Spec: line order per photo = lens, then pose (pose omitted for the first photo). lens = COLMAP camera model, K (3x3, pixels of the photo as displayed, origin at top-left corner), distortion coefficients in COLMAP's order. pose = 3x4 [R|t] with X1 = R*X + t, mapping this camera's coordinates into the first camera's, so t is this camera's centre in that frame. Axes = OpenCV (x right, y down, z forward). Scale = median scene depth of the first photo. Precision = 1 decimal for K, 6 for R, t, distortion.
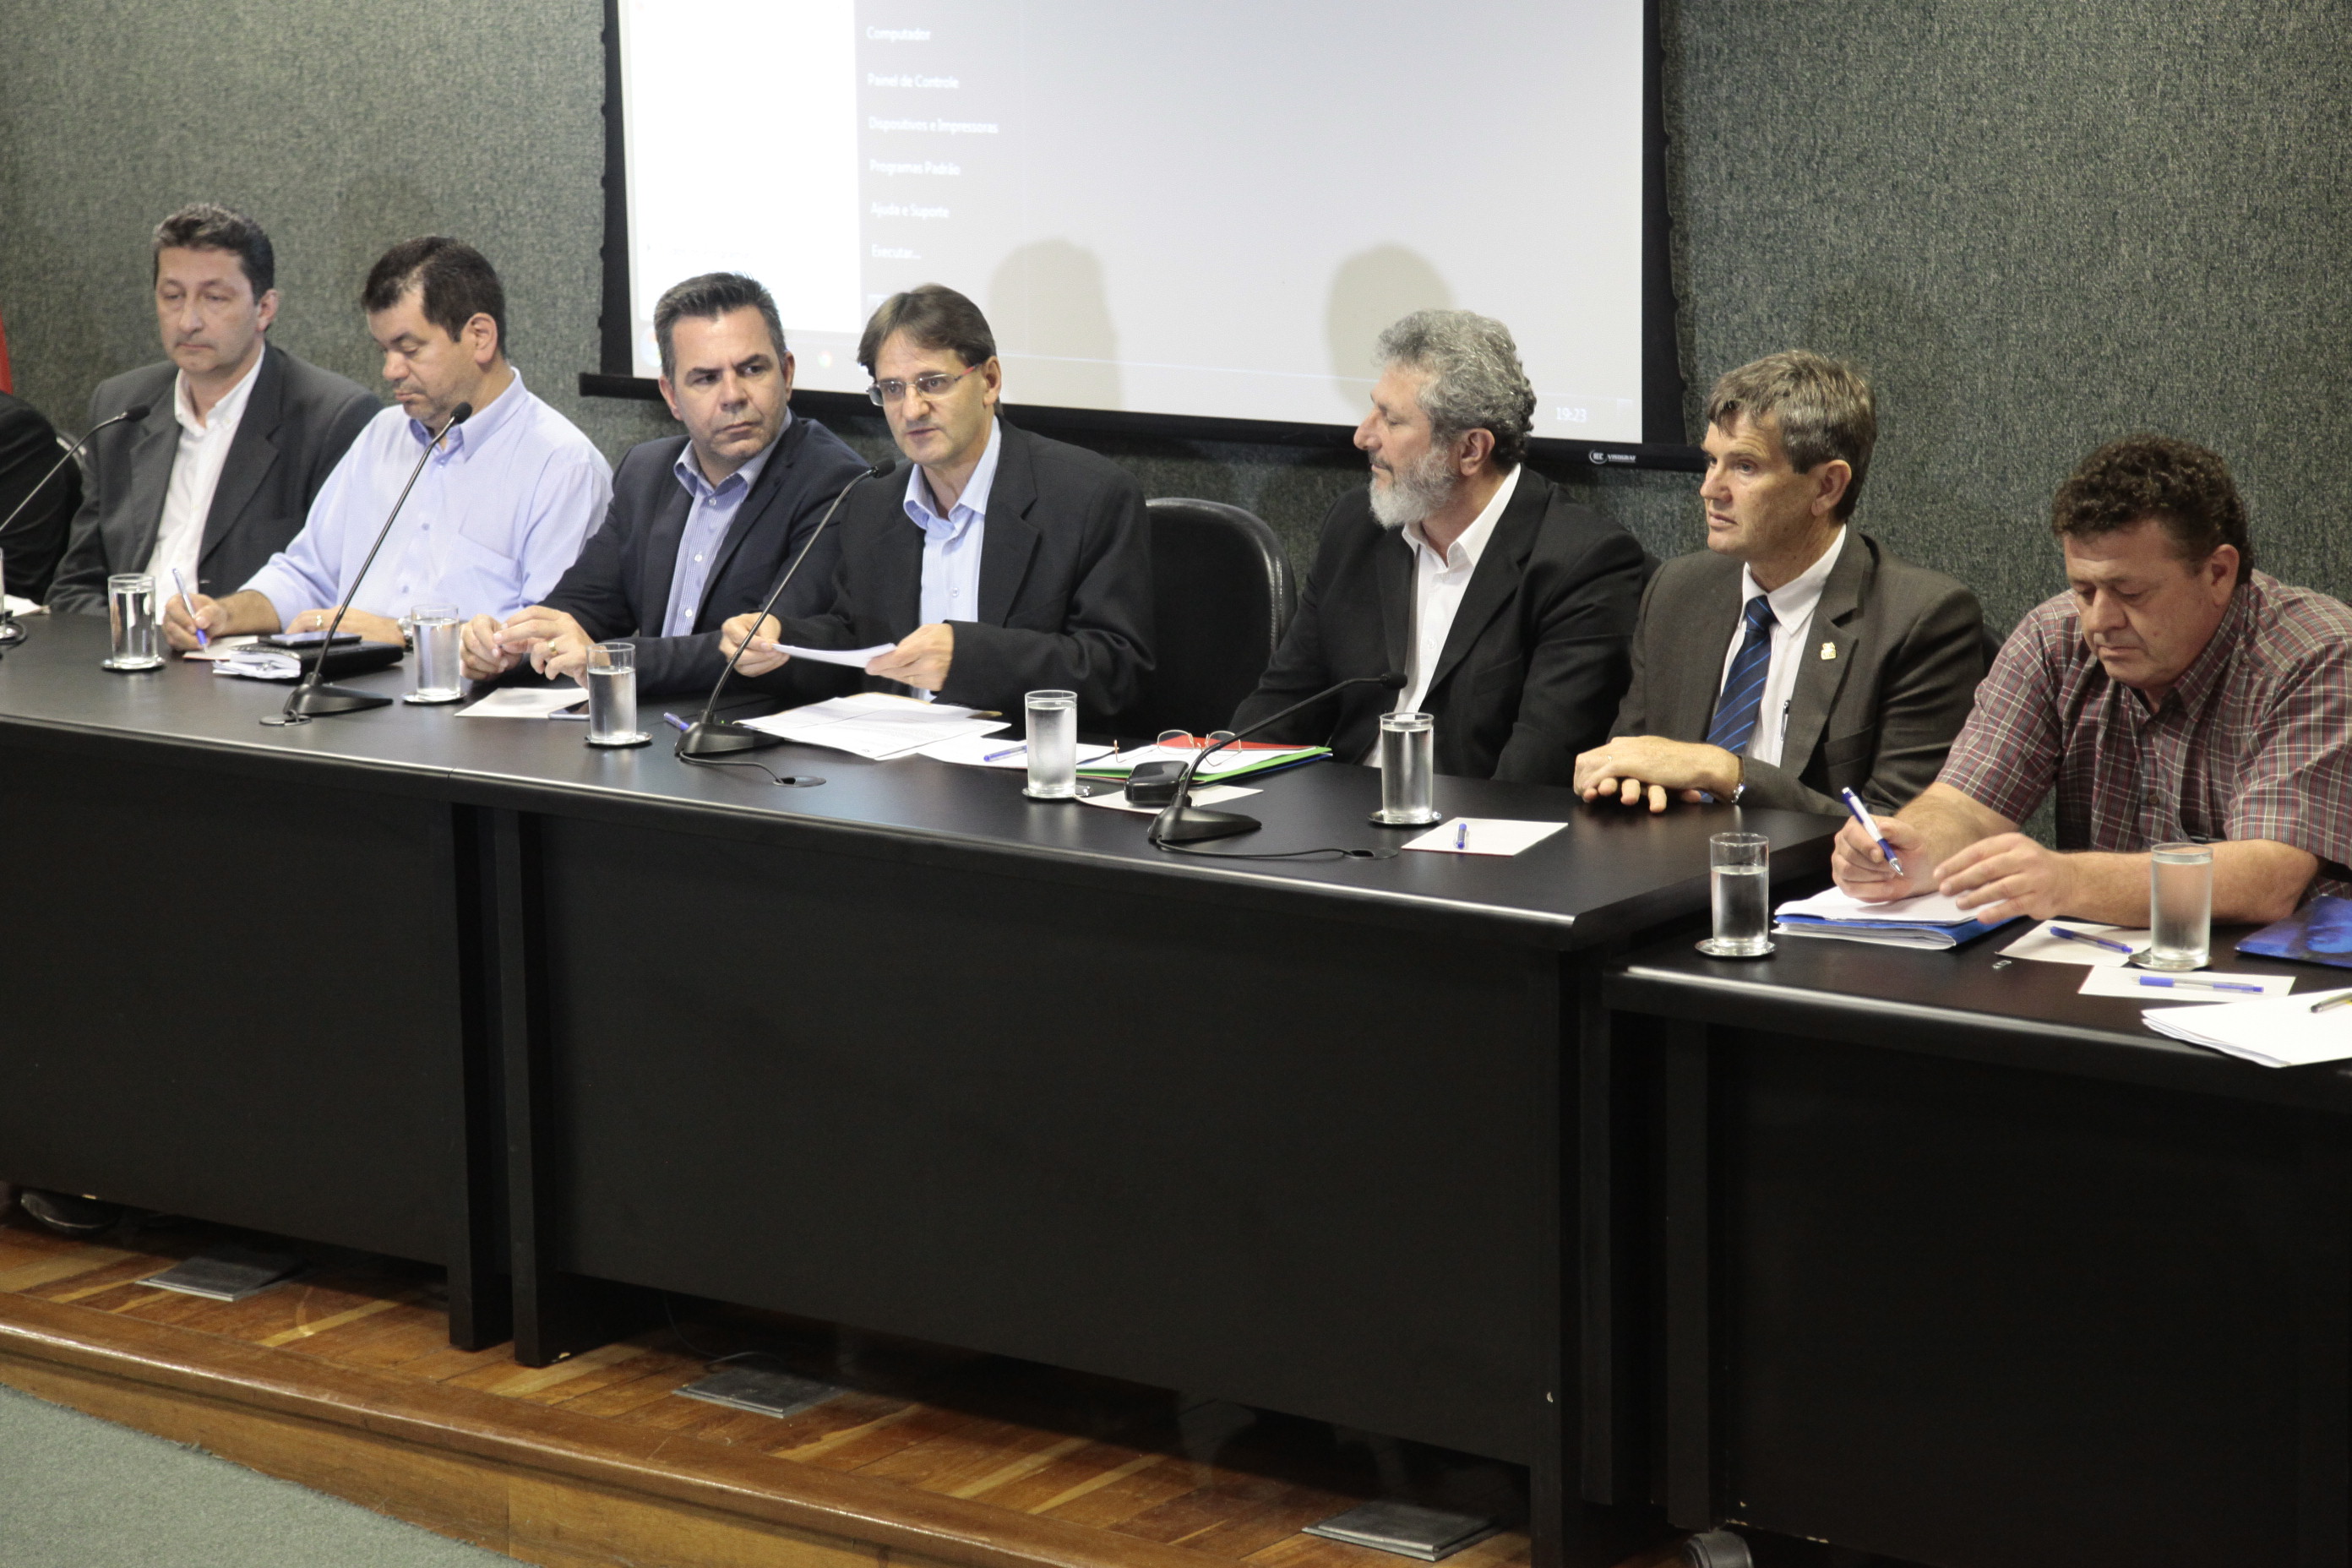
lens RADIAL K [[5428.8, 0, 1168.4], [0, 5428.8, 787.9], [0, 0, 1]] dist [0.410499, 0.219081]
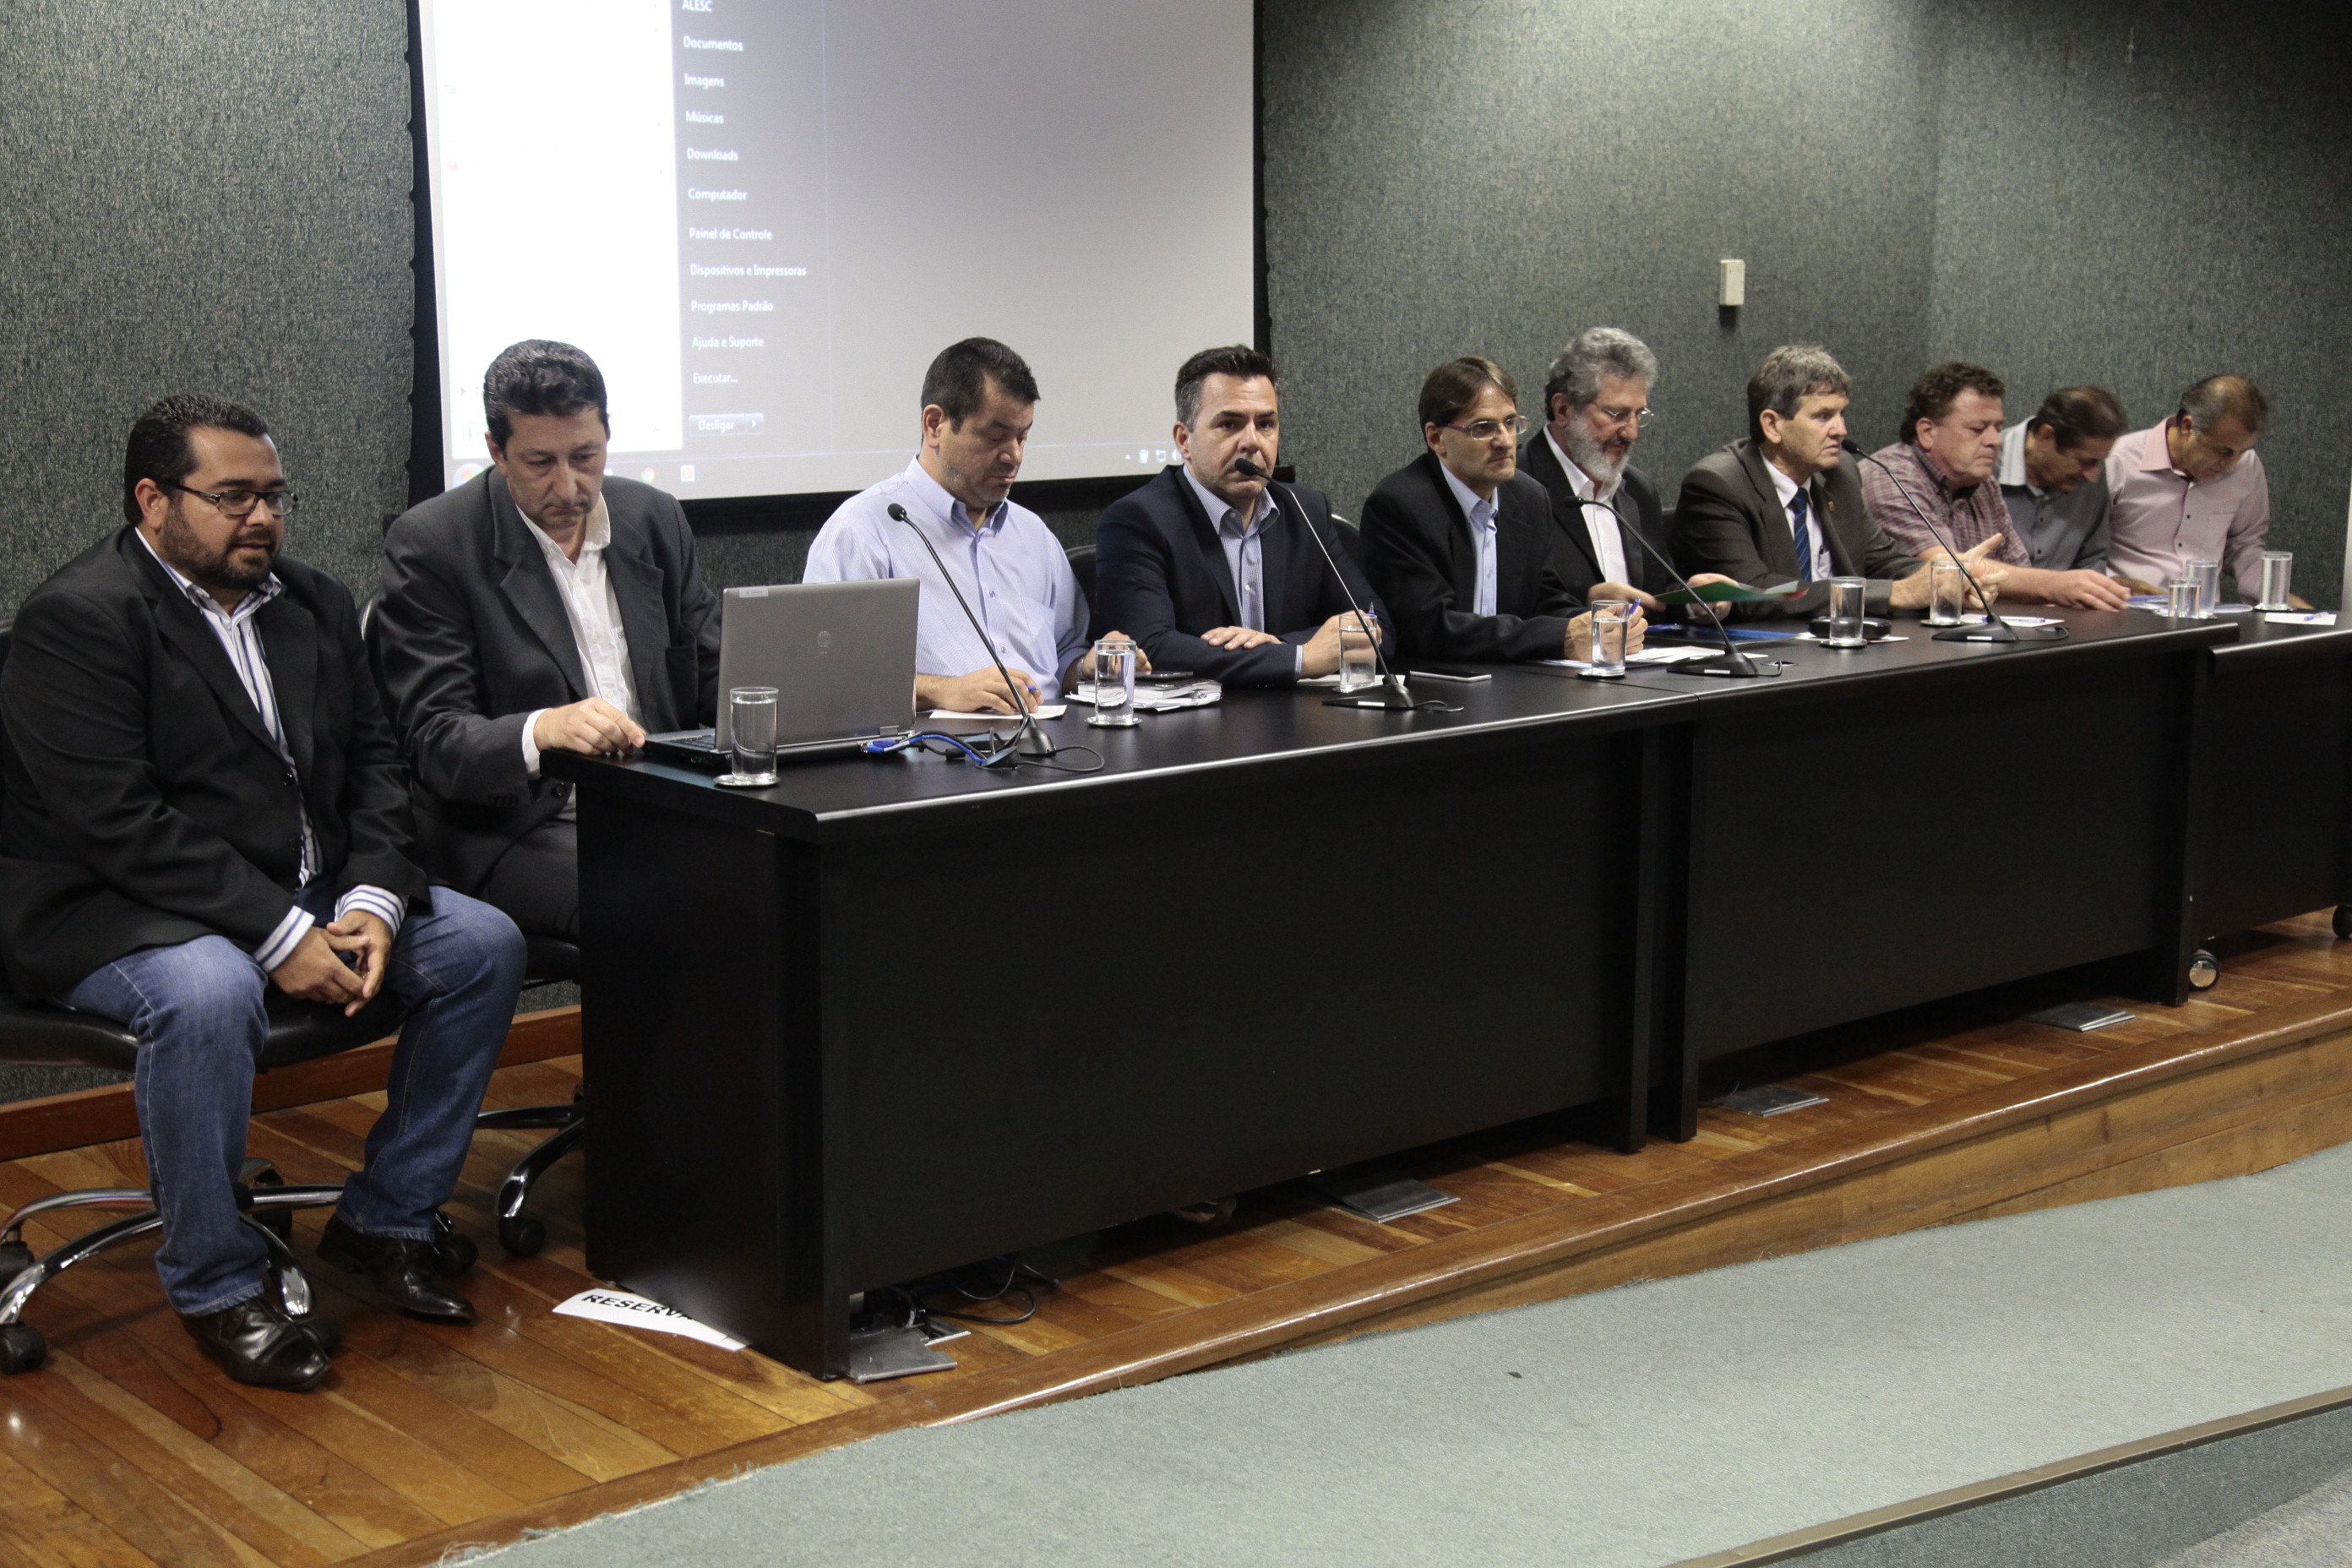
lens RADIAL K [[3021.5, 0, 1176.0], [0, 3021.5, 784.0], [0, 0, 1]] dist [0.112531, 0.103259]
pose [[0.207016, -0.142950, 0.967838, -0.765344], [0.174189, 0.978847, 0.107318, -0.072446], [-0.962706, 0.146370, 0.227537, 0.853695]]
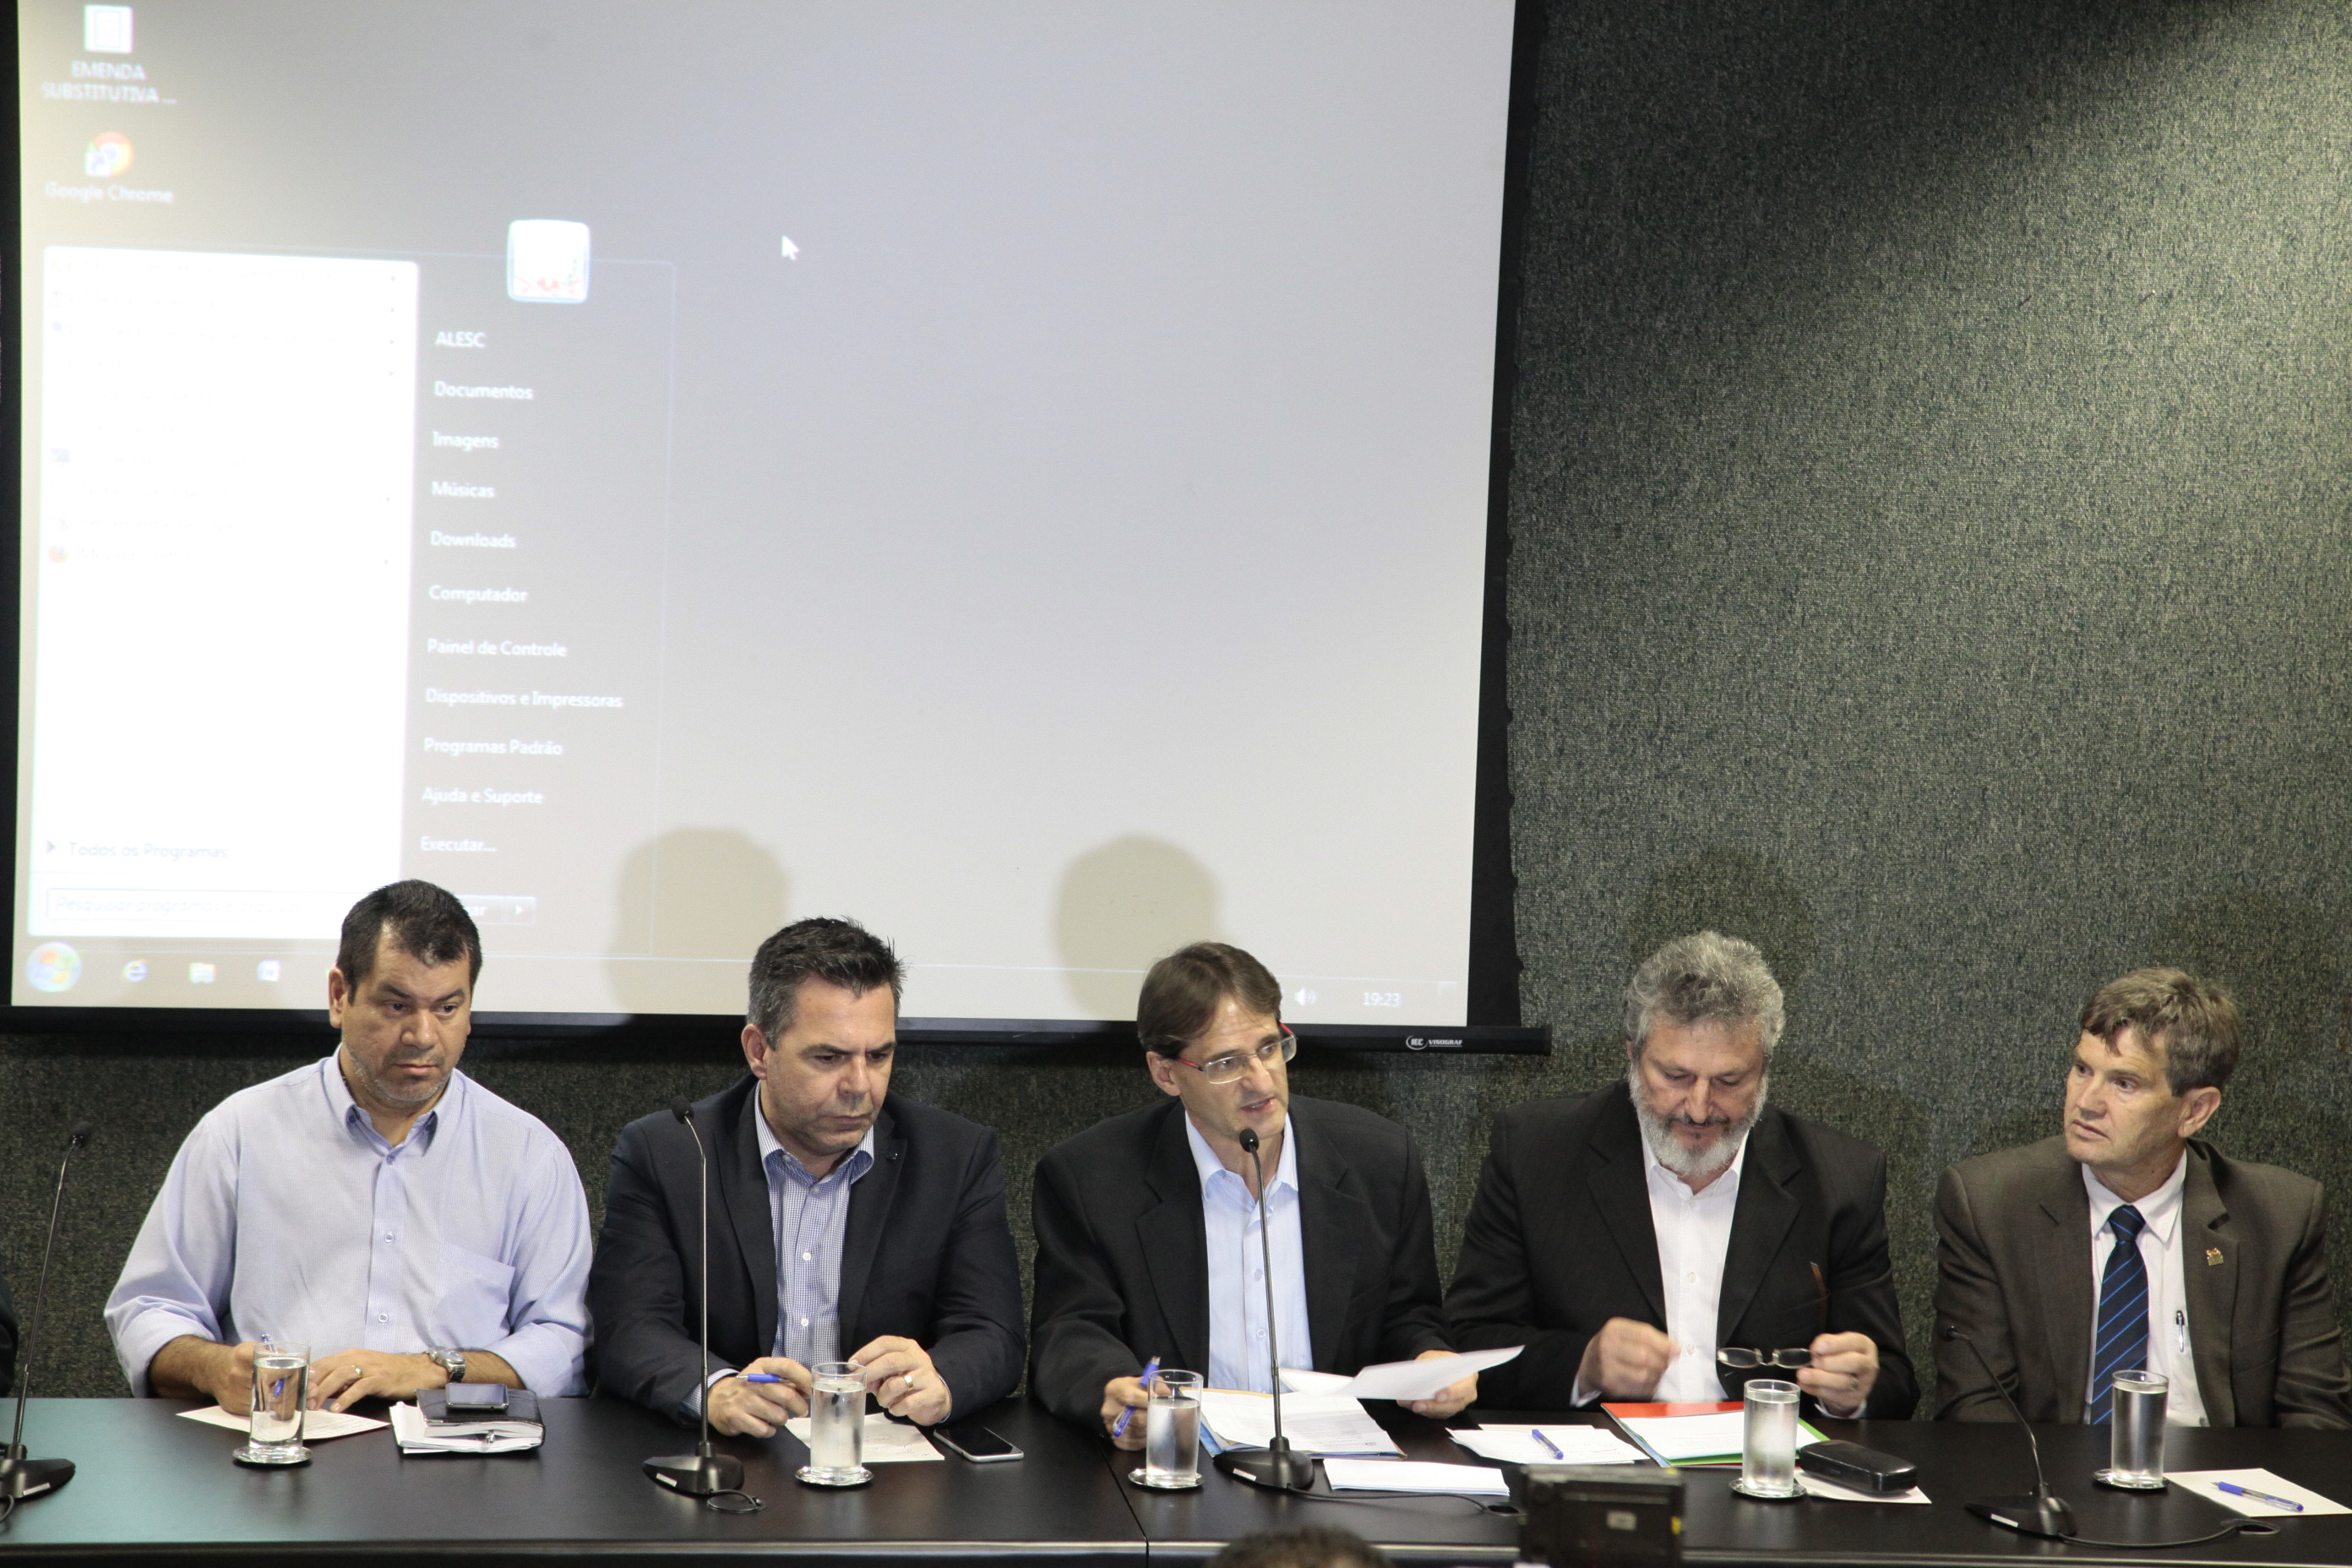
lens RADIAL K [[6784.4, 0, 1176.0], [0, 6784.4, 784.0], [0, 0, 1]] dist [0.673723, -0.001446]
pose [[0.716995, -0.048428, 0.695394, -0.790595], [0.073604, 0.997267, -0.006439, -0.103275], [-0.693182, 0.055801, 0.718599, 0.177444]]
